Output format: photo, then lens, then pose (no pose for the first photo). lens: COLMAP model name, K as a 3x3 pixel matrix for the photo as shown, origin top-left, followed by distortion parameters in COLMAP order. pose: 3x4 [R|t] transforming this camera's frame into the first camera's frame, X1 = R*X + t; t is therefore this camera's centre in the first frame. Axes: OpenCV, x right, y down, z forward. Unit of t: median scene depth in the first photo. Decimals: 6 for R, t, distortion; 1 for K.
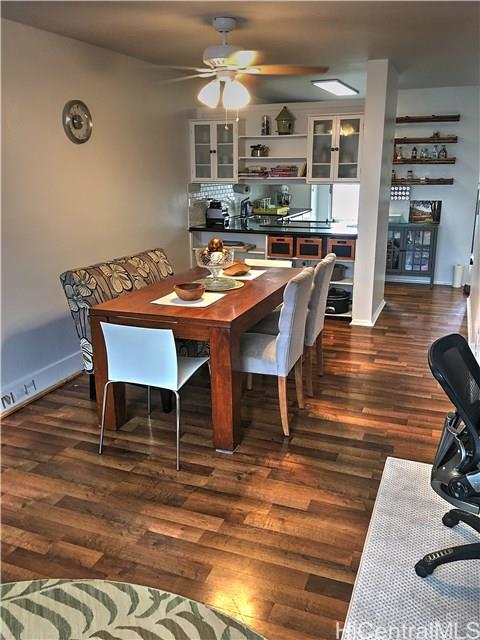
lens RADIAL K [[539.7, 0, 241.3], [0, 539.7, 309.6], [0, 0, 1]] dist [0.084505, -0.134305]
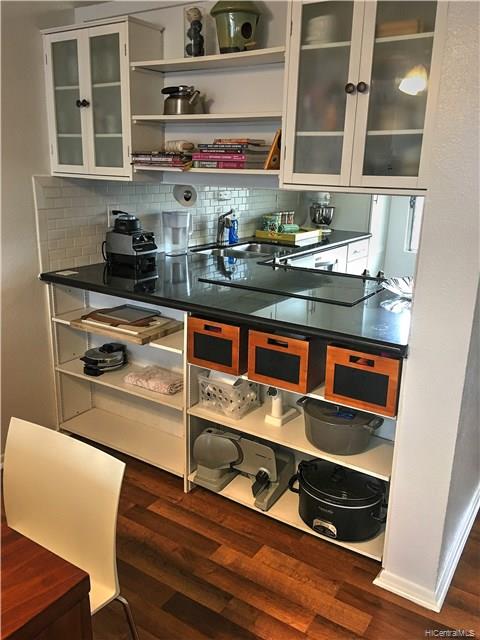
lens RADIAL K [[539.7, 0, 241.3], [0, 539.7, 309.6], [0, 0, 1]] dist [0.084505, -0.134305]
pose [[0.977801, 0.083702, -0.192093, 0.135813], [-0.084348, 0.996425, 0.004825, -0.118905], [0.191810, 0.011485, 0.981365, 0.504396]]
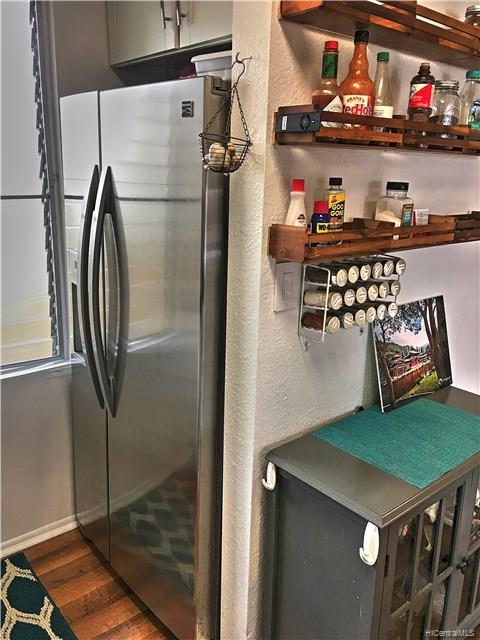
lens RADIAL K [[539.7, 0, 241.3], [0, 539.7, 309.6], [0, 0, 1]] dist [0.084505, -0.134305]
pose [[0.465253, -0.199569, 0.862388, 0.095411], [0.198386, 0.972979, 0.118133, -0.250141], [-0.862660, 0.116124, 0.492273, 0.980160]]
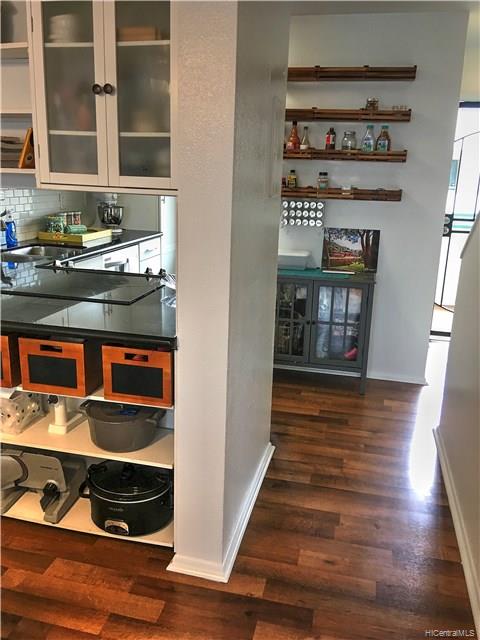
lens RADIAL K [[539.7, 0, 241.3], [0, 539.7, 309.6], [0, 0, 1]] dist [0.084505, -0.134305]
pose [[0.989725, 0.001962, 0.142970, 0.158292], [-0.000736, 0.999963, -0.008626, -0.119073], [-0.142981, 0.008432, 0.989689, 0.499986]]
